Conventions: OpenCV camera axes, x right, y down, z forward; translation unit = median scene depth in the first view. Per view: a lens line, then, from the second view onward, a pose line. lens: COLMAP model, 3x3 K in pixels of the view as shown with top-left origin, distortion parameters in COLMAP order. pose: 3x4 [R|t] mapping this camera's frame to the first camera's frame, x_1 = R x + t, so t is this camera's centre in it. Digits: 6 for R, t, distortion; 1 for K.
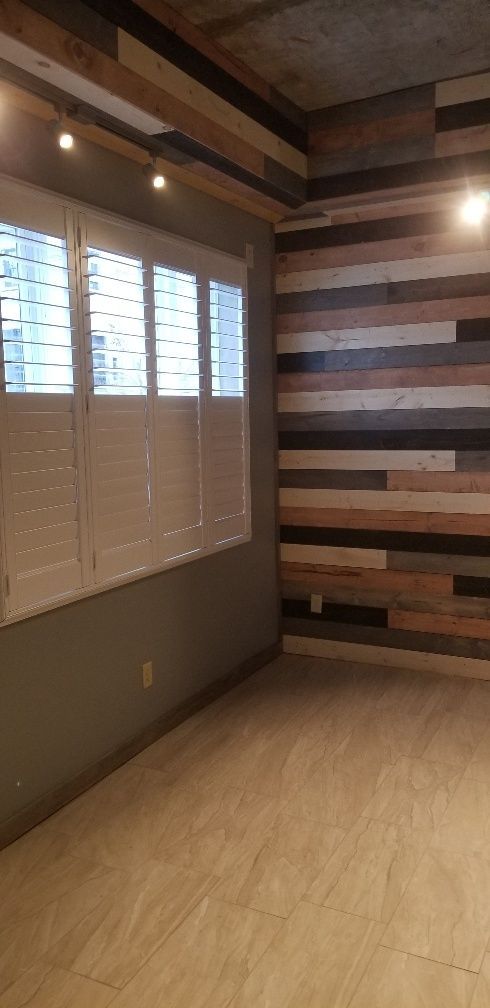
lens RADIAL K [[796.3, 0, 229.4], [0, 796.3, 494.1], [0, 0, 1]] dist [0.090879, -0.147841]
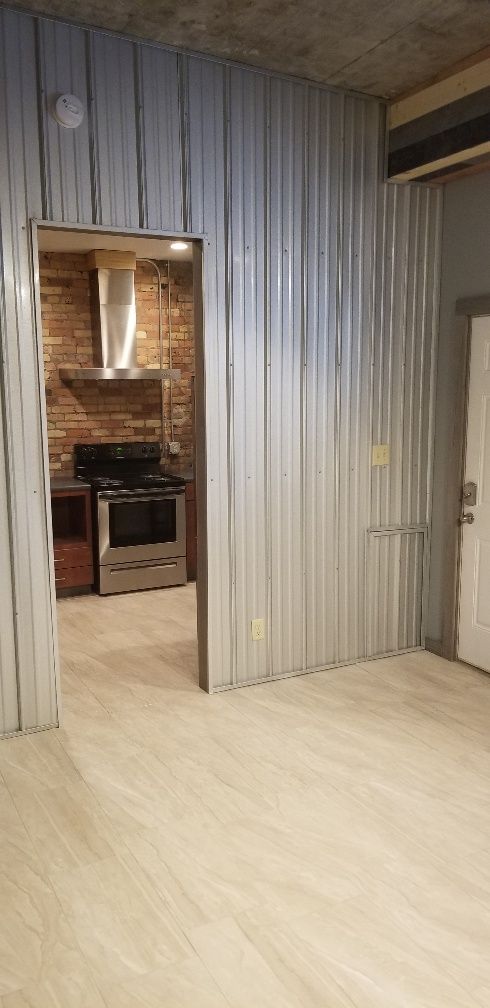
lens RADIAL K [[796.3, 0, 252.7], [0, 796.3, 510.4], [0, 0, 1]] dist [0.090879, -0.147841]
pose [[-0.572753, 0.162037, -0.803553, 0.630431], [-0.077522, 0.965168, 0.249883, -0.106782], [0.816054, 0.205415, -0.540241, 0.710326]]
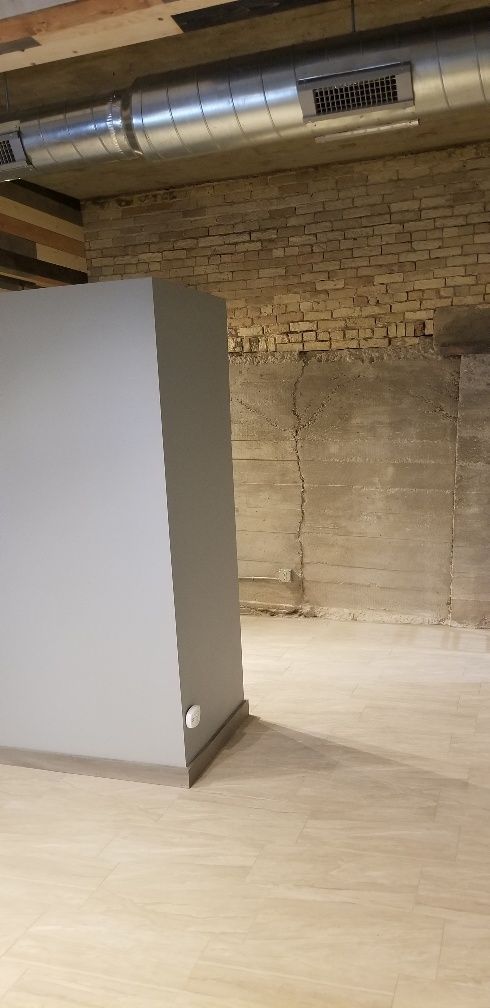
lens RADIAL K [[796.3, 0, 252.1], [0, 796.3, 508.3], [0, 0, 1]] dist [0.090879, -0.147841]
pose [[-0.141080, -0.087802, 0.986097, -0.249924], [0.158829, 0.981150, 0.110085, -0.032000], [-0.977174, 0.172152, -0.124475, 0.309267]]
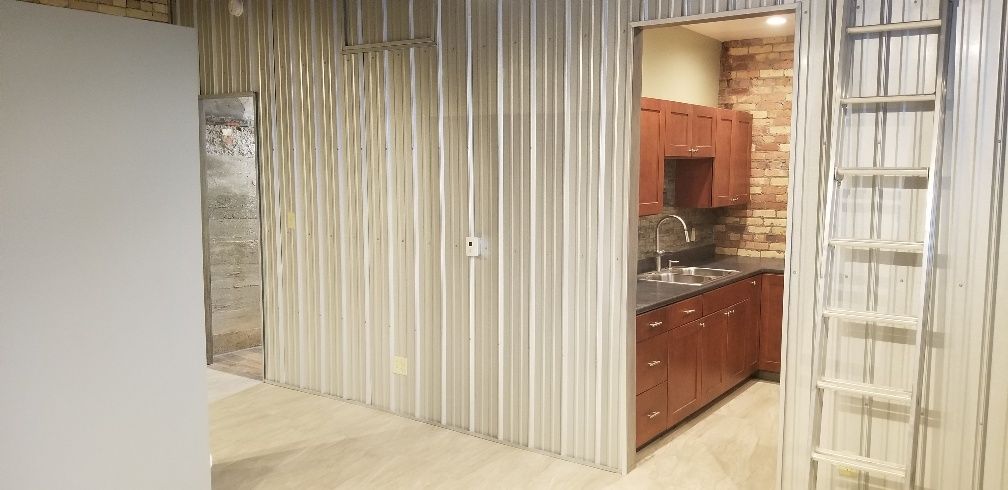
lens RADIAL K [[796.3, 0, 517.5], [0, 796.3, 246.4], [0, 0, 1]] dist [0.090879, -0.147841]
pose [[-0.991031, 0.009241, 0.133314, 0.095337], [0.038482, 0.975082, 0.218480, -0.124122], [-0.127973, 0.221651, -0.966692, 0.988897]]
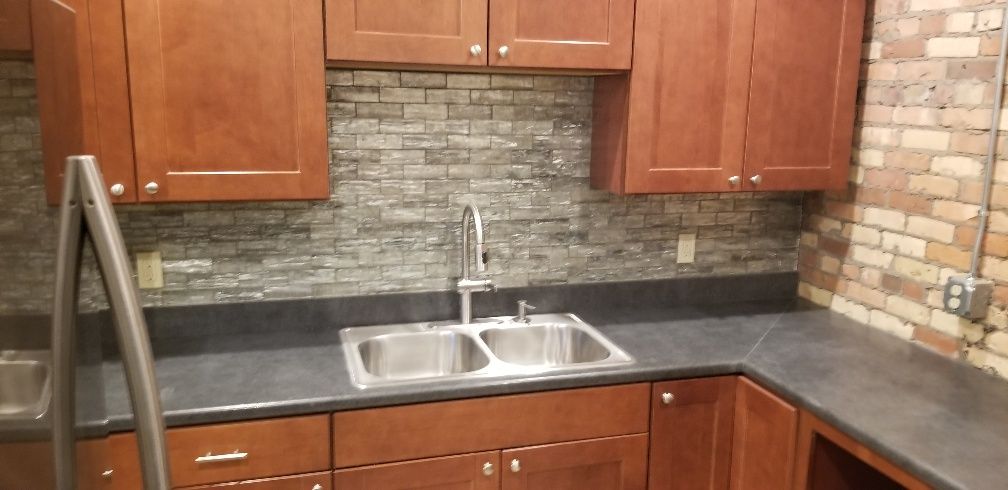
lens RADIAL K [[796.3, 0, 509.9], [0, 796.3, 240.3], [0, 0, 1]] dist [0.090879, -0.147841]
pose [[-0.690660, -0.116238, 0.713777, -0.383106], [0.088775, 0.965906, 0.243197, 0.002342], [-0.717710, 0.231332, -0.656794, 0.093937]]
